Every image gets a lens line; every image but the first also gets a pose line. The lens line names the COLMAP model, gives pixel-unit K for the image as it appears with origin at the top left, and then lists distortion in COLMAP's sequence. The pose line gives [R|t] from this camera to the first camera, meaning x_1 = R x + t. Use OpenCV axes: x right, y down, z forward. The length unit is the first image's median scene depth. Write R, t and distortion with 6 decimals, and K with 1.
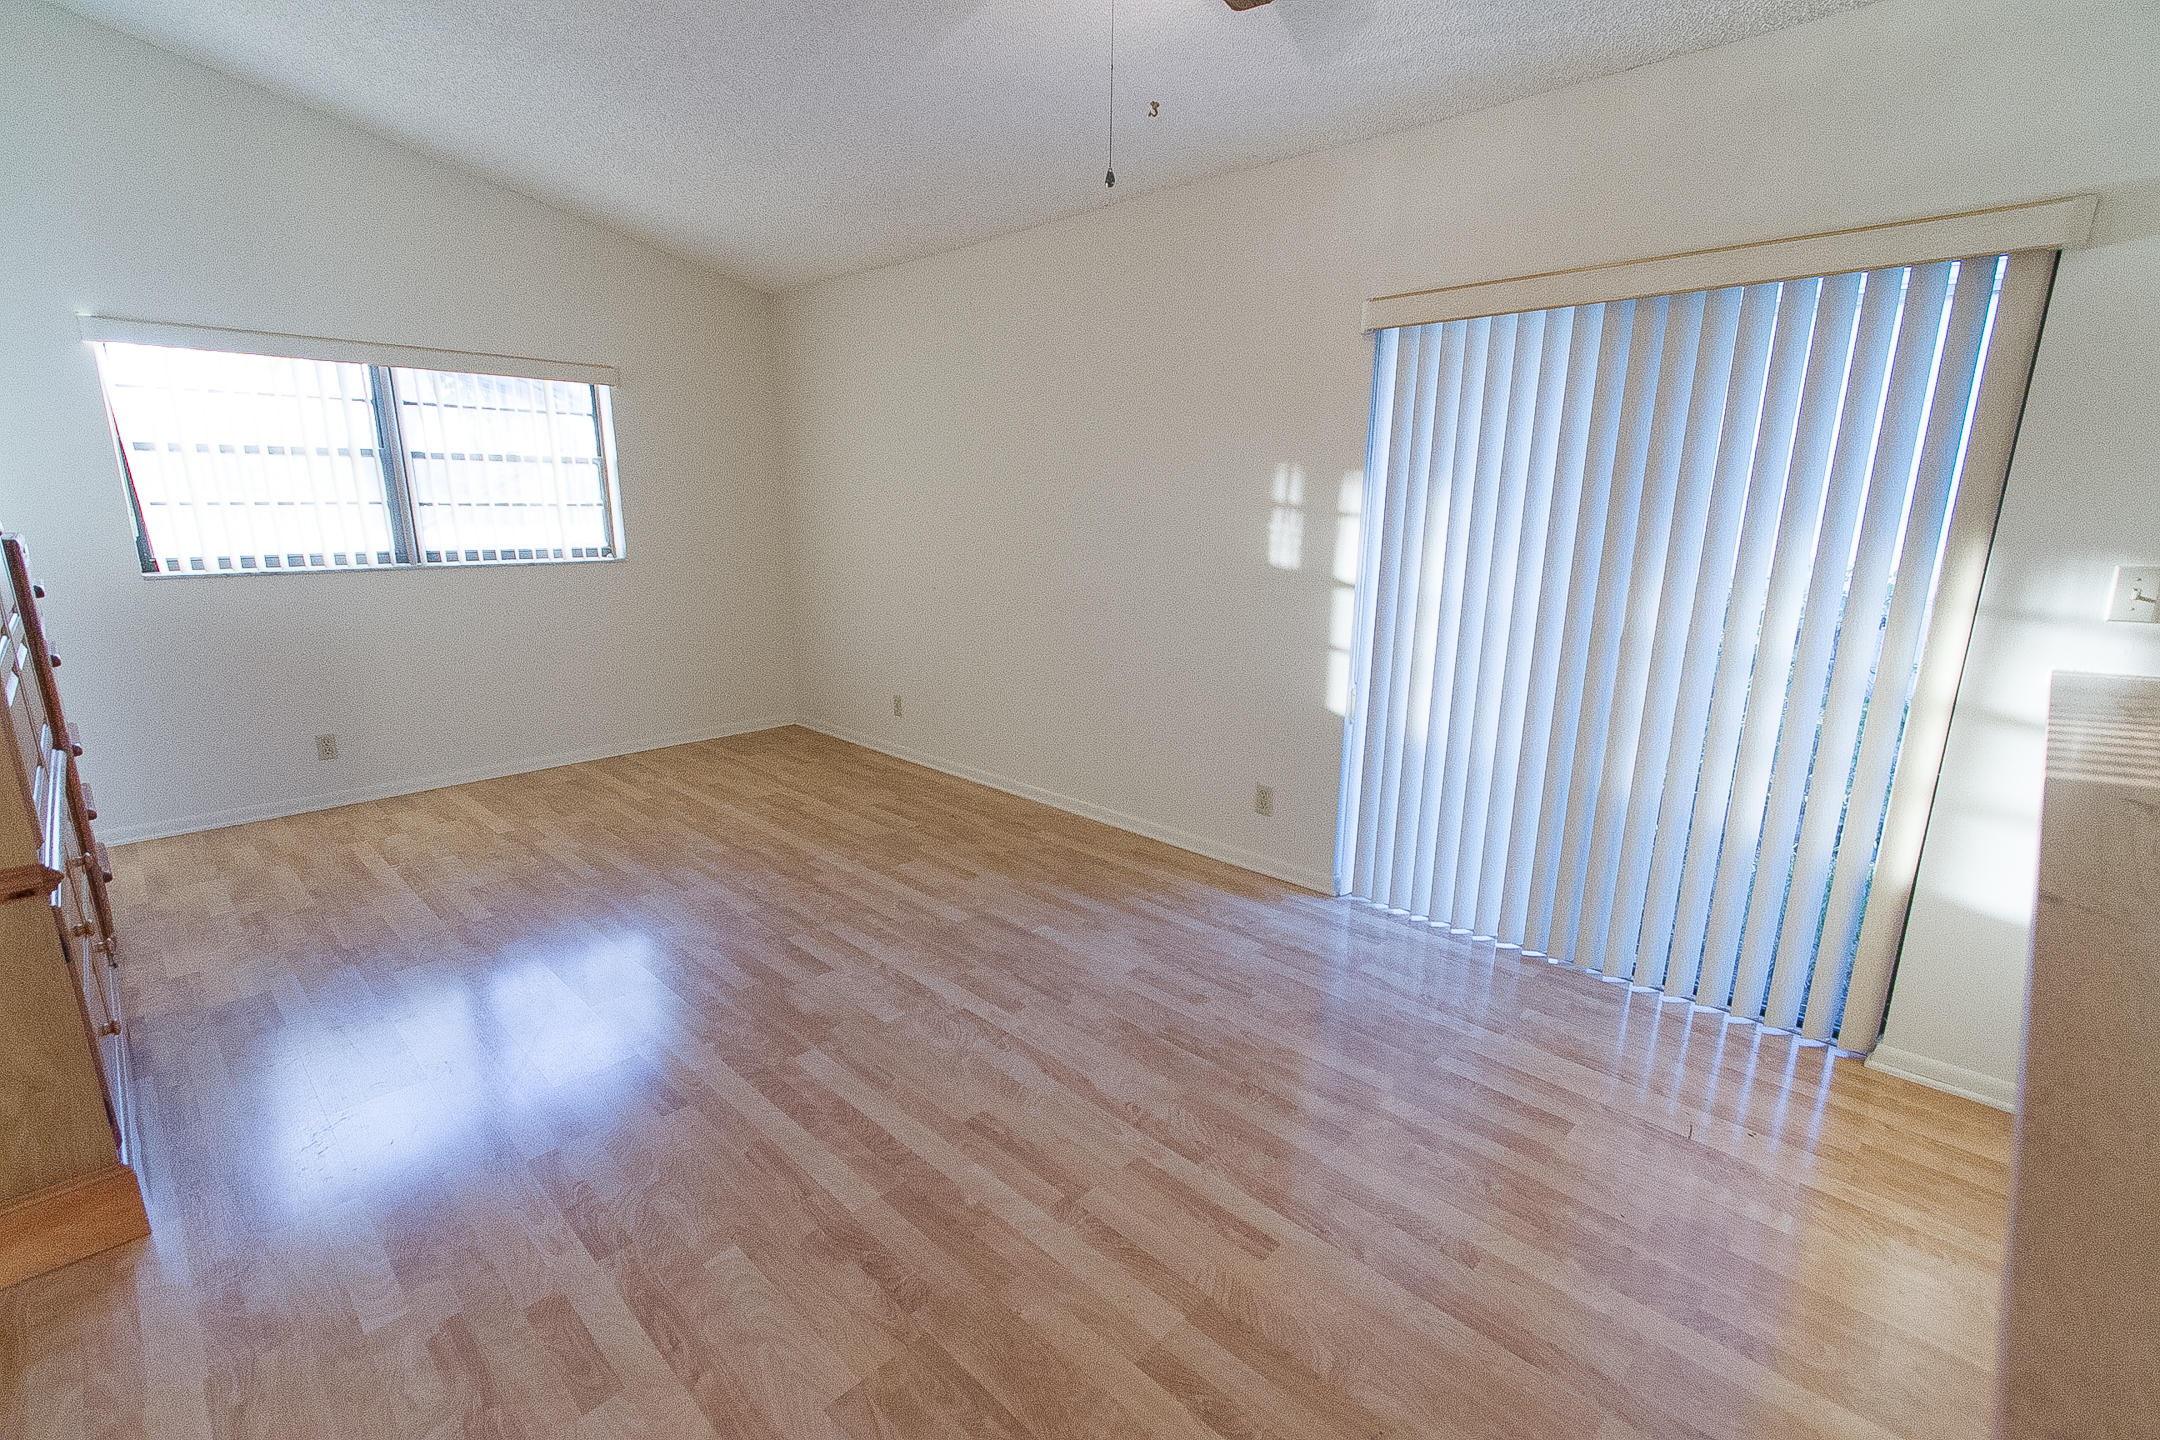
lens RADIAL K [[986.5, 0, 1086.9], [0, 986.5, 731.2], [0, 0, 1]] dist [-0.010804, -0.001531]
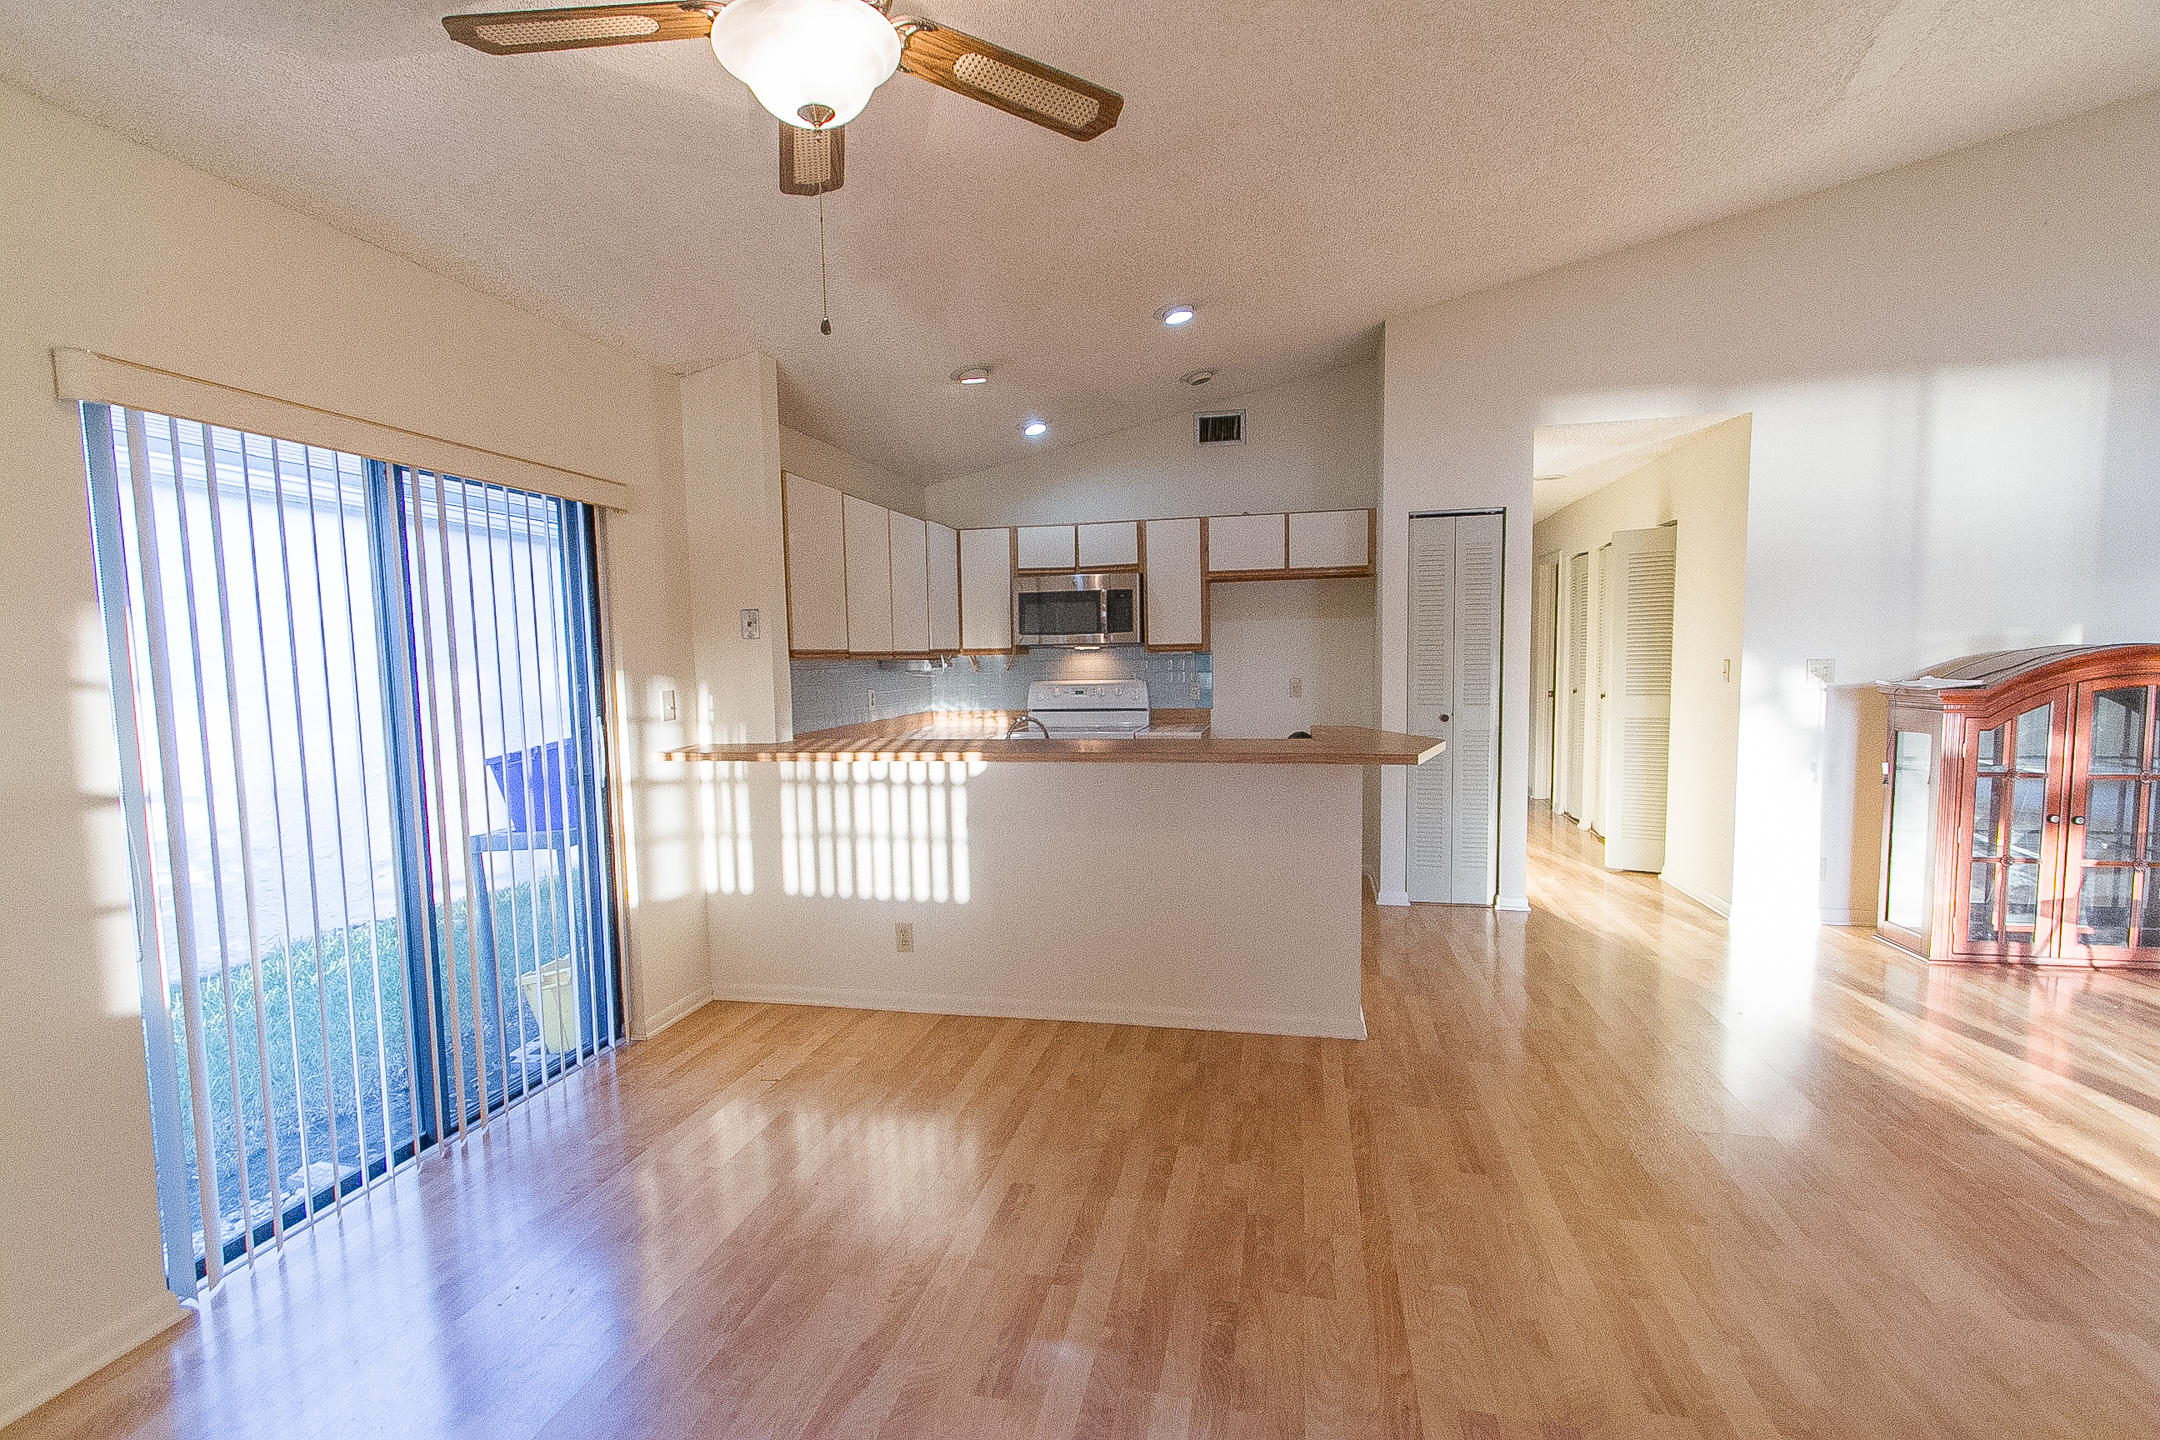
lens RADIAL K [[986.5, 0, 1076.4], [0, 986.5, 717.0], [0, 0, 1]] dist [-0.010804, -0.001531]
pose [[-0.535046, -0.055253, 0.843014, -0.994269], [0.202901, 0.960248, 0.191715, -0.352171], [-0.820096, 0.273624, -0.502566, 1.483444]]
